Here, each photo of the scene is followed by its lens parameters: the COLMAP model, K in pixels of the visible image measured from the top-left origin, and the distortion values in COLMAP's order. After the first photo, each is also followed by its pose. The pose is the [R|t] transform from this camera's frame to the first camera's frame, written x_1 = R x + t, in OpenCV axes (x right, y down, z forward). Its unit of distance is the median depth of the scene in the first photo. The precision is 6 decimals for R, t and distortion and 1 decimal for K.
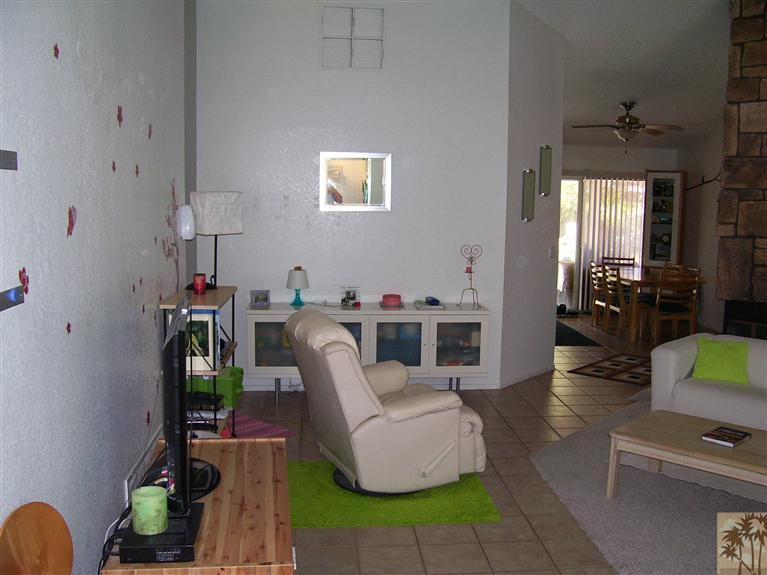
lens RADIAL K [[774.7, 0, 386.2], [0, 774.7, 300.0], [0, 0, 1]] dist [-0.201970, 0.214788]
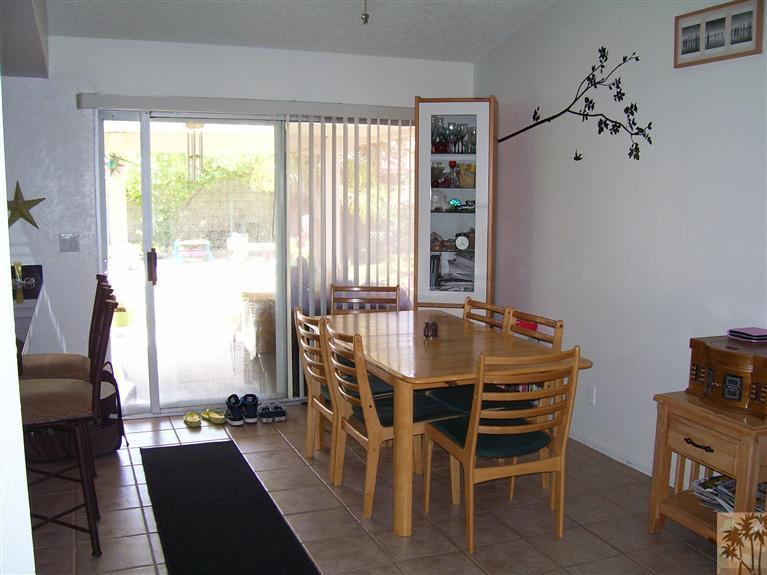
lens RADIAL K [[774.7, 0, 386.2], [0, 774.7, 300.0], [0, 0, 1]] dist [-0.201970, 0.214788]
pose [[0.954056, -0.052004, 0.295082, 0.179803], [0.049816, 0.998647, 0.014932, -0.055130], [-0.295460, 0.000453, 0.955355, 0.550994]]
